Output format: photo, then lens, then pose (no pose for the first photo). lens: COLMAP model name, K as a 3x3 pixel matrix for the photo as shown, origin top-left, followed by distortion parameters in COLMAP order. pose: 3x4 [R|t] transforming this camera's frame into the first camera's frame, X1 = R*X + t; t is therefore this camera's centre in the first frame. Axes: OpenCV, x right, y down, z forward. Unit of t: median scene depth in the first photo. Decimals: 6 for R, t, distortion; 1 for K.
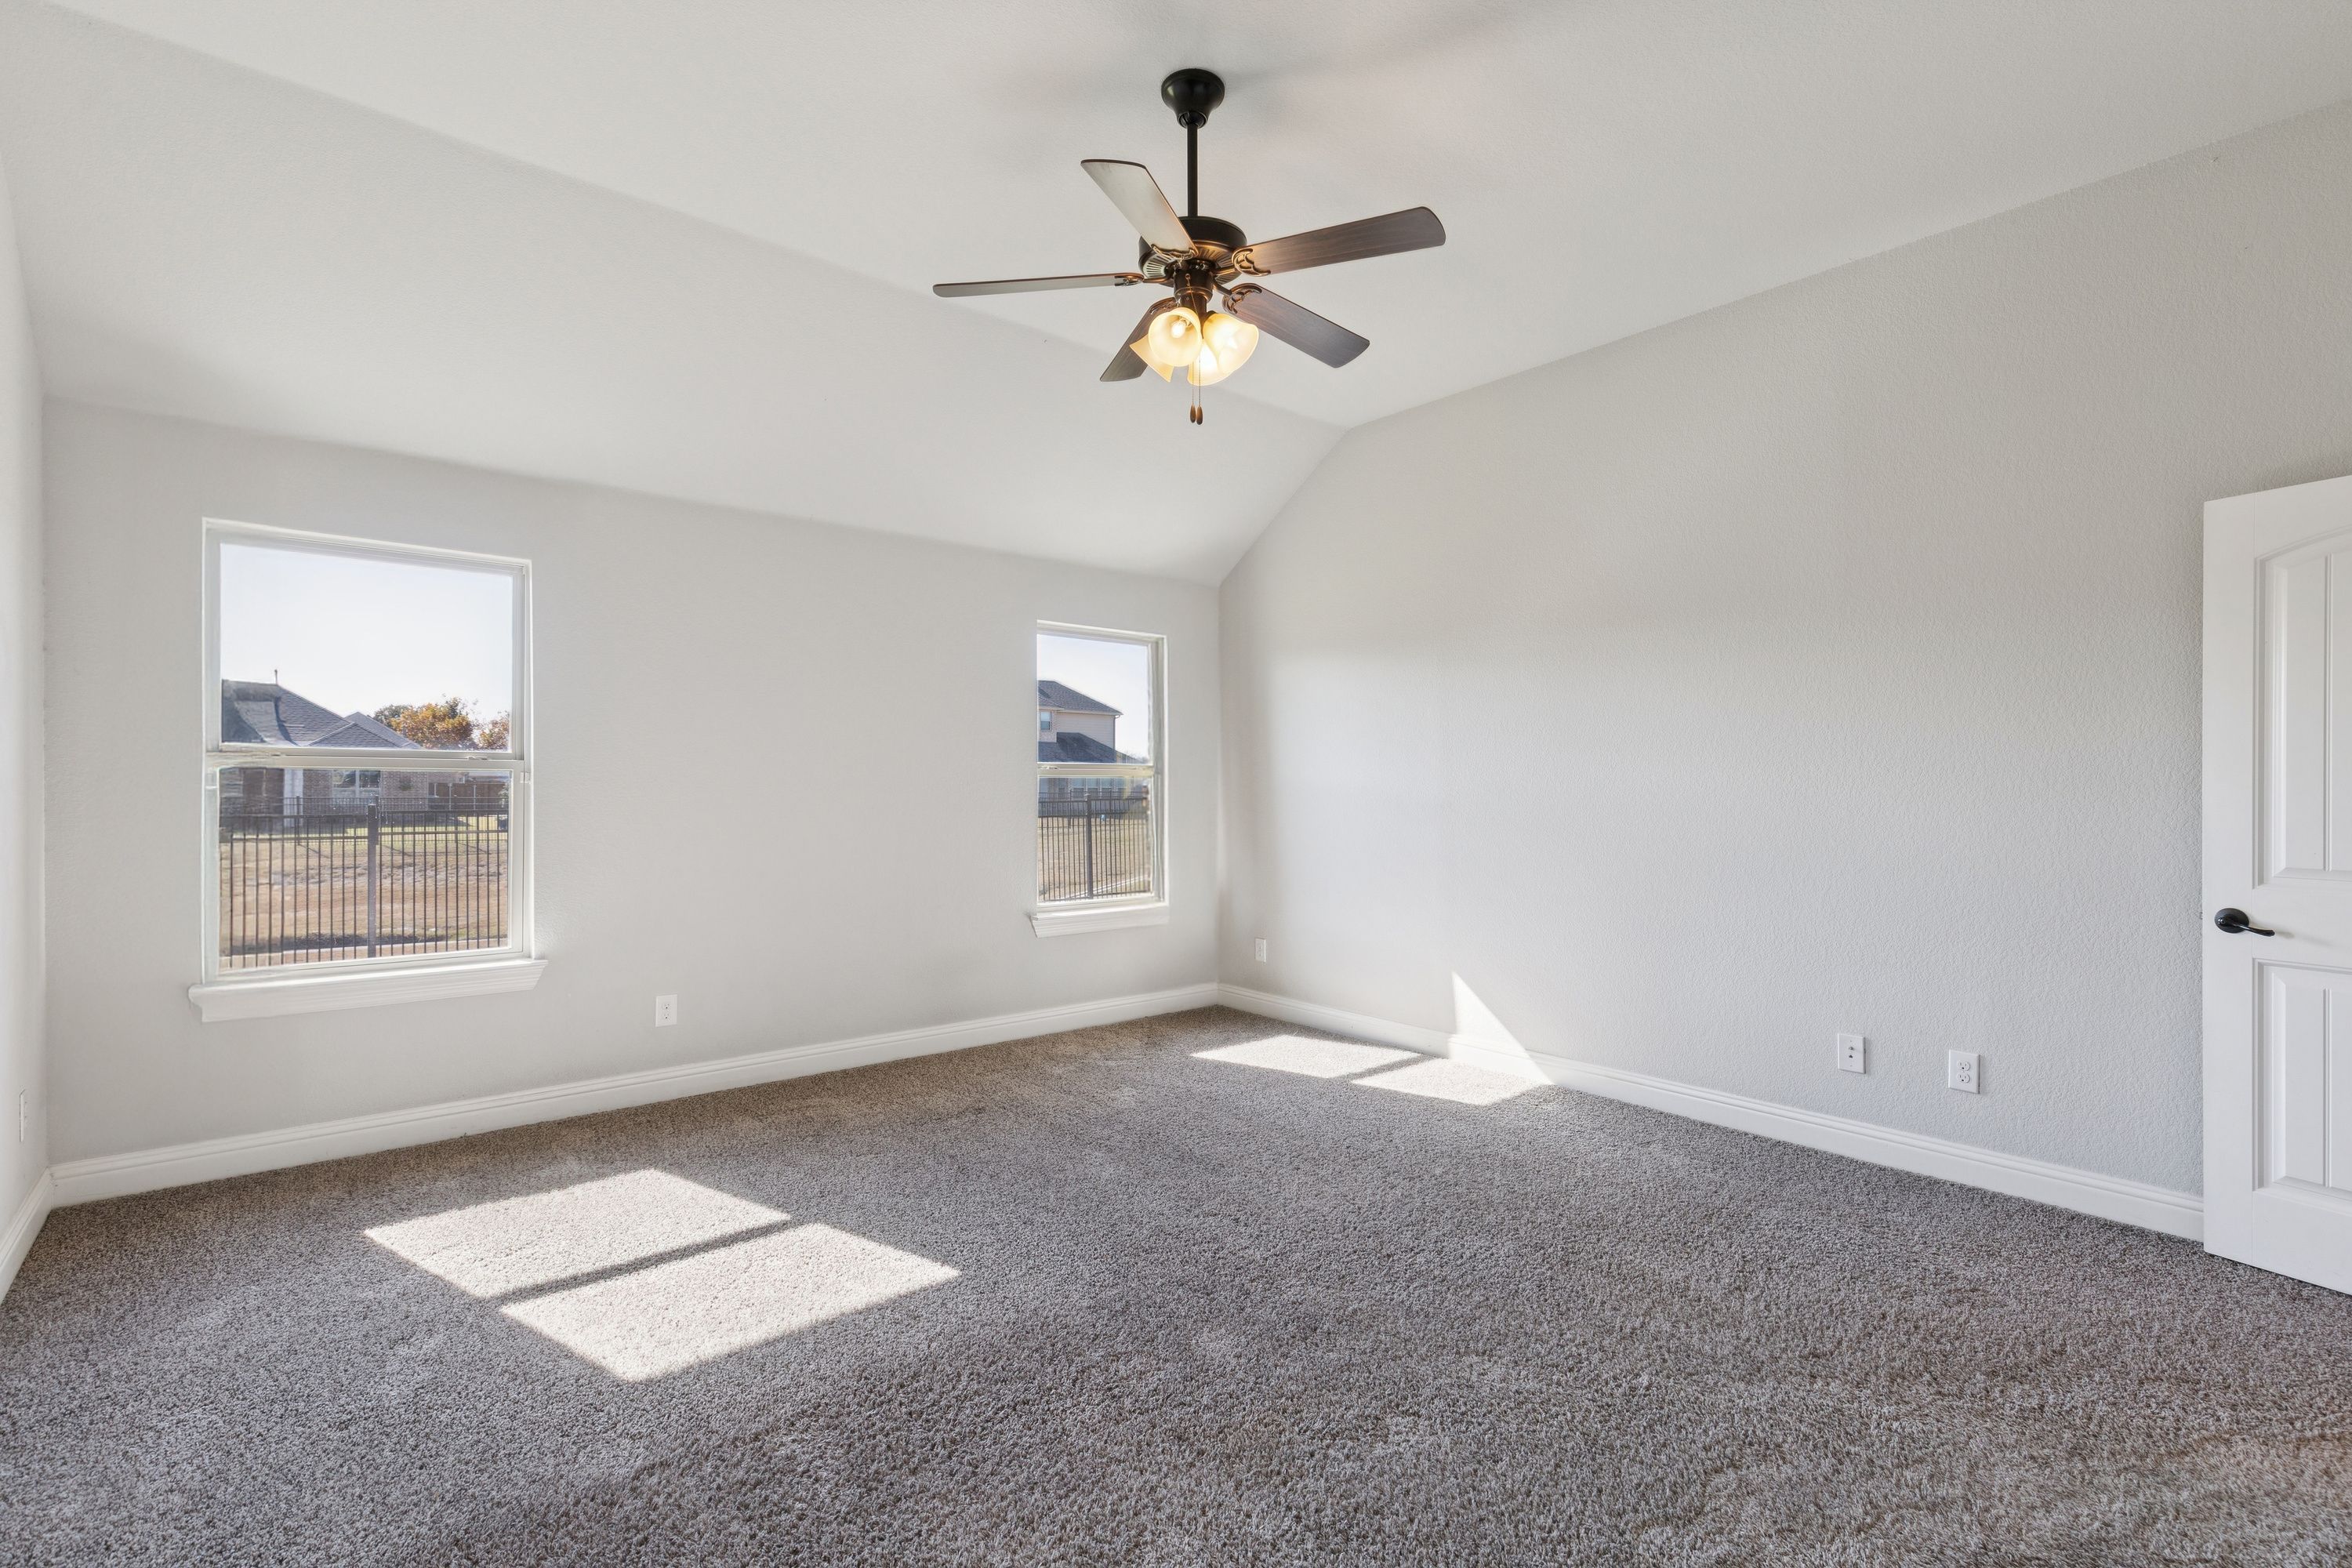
lens RADIAL K [[1090.1, 0, 1223.8], [0, 1090.1, 794.2], [0, 0, 1]] dist [0.012280, -0.001463]
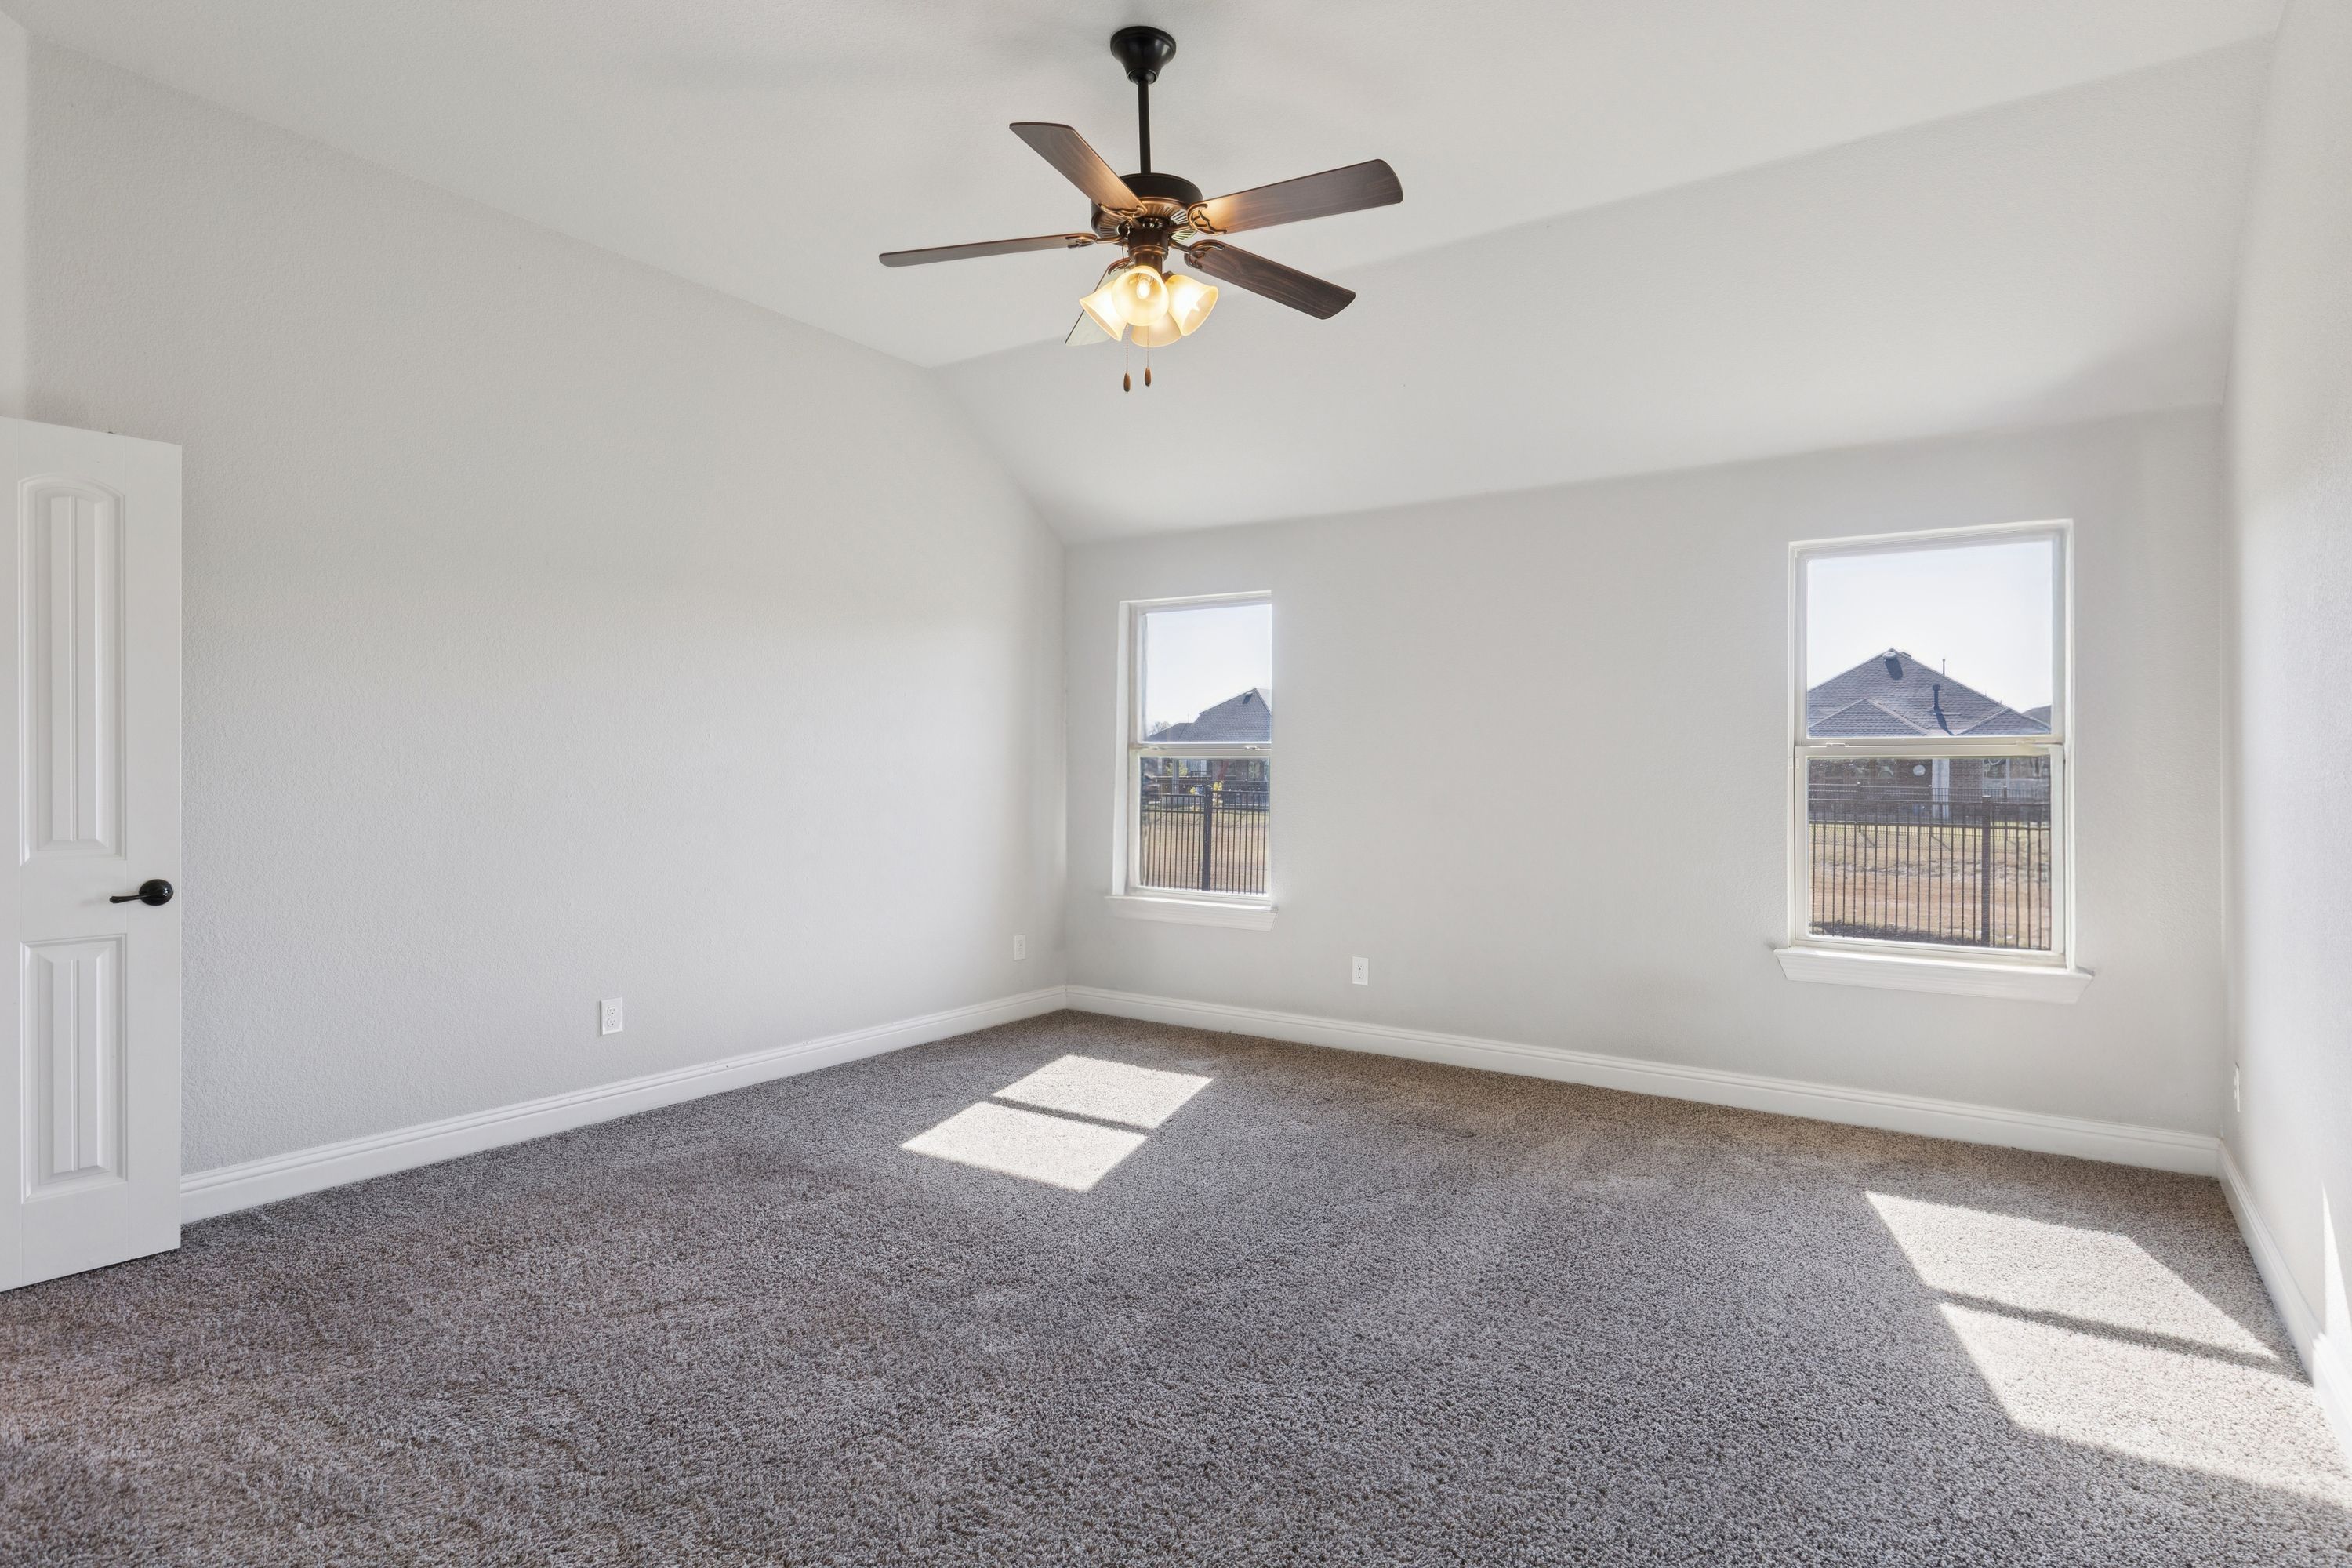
lens RADIAL K [[1305.3, 0, 1196.8], [0, 1305.3, 784.7], [0, 0, 1]] dist [0.008583, -0.000686]
pose [[0.238934, 0.009835, -0.970986, 0.178378], [-0.012116, 0.999901, 0.007147, 0.000316], [0.970960, 0.010057, 0.239030, 0.126175]]
